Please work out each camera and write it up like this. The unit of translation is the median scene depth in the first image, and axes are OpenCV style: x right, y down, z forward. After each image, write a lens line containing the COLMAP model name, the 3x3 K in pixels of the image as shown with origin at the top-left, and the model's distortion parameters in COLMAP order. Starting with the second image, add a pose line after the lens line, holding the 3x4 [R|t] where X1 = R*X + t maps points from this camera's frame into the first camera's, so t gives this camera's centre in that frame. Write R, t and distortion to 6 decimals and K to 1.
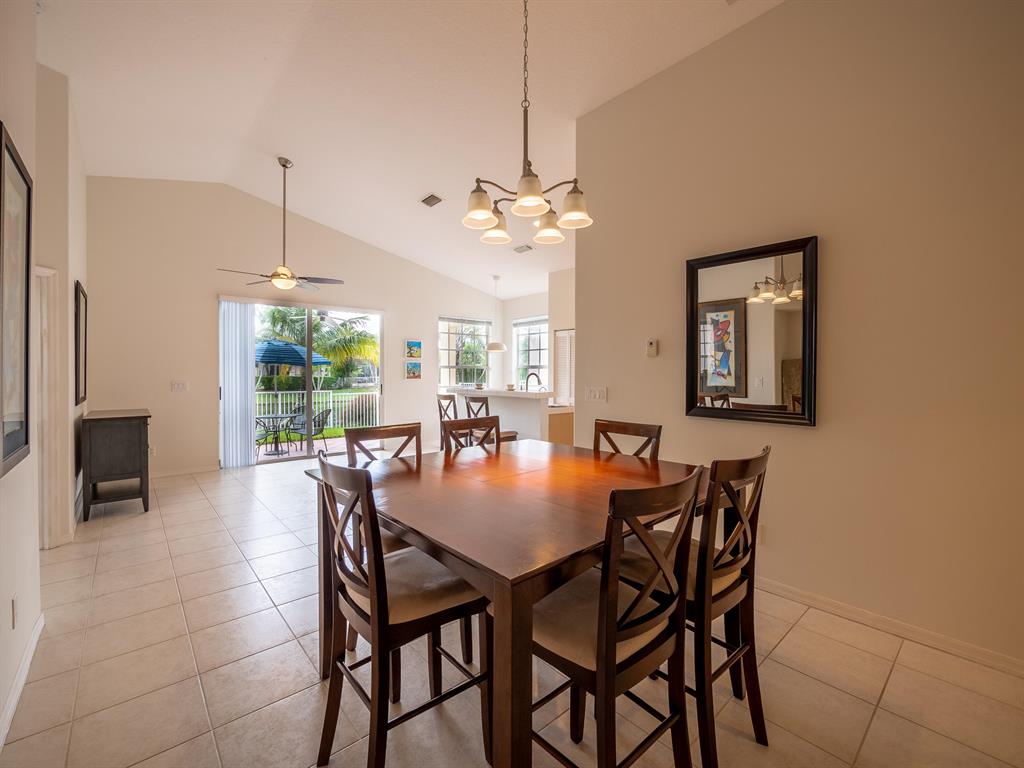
lens RADIAL K [[435.1, 0, 510.2], [0, 435.1, 377.6], [0, 0, 1]] dist [-0.001899, 0.000061]
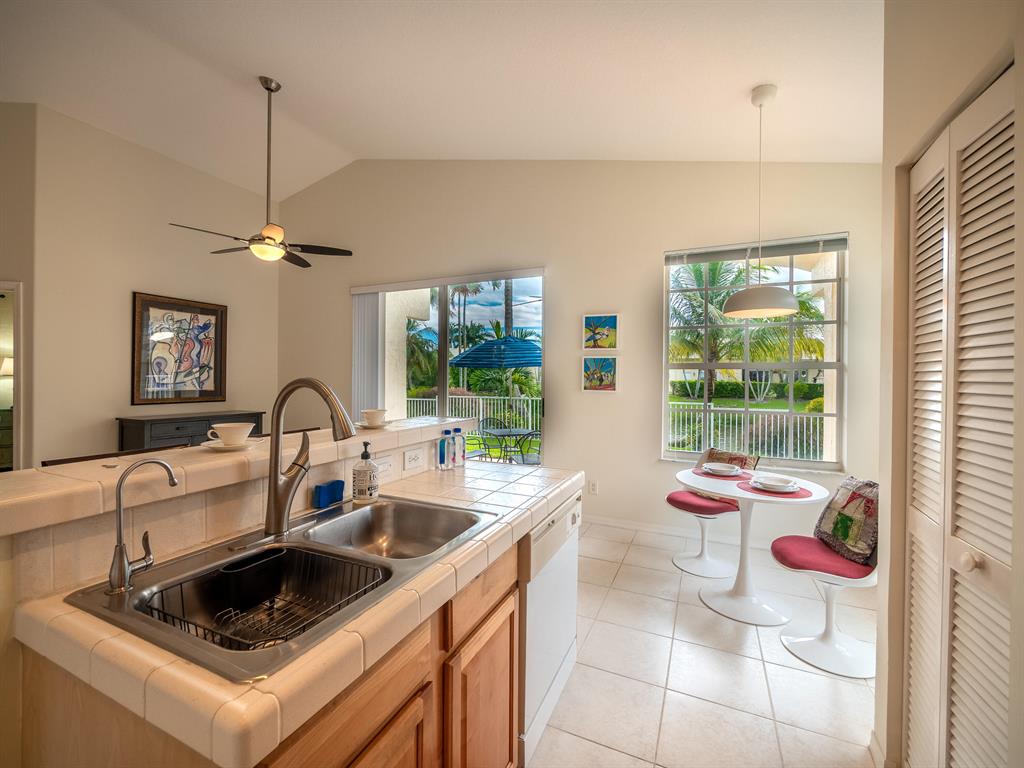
lens RADIAL K [[435.1, 0, 511.8], [0, 435.1, 382.8], [0, 0, 1]] dist [-0.001899, 0.000061]
pose [[0.402980, 0.015483, -0.915078, 0.198601], [-0.017429, 0.999805, 0.009241, -0.008894], [0.915043, 0.012225, 0.403172, 0.698385]]
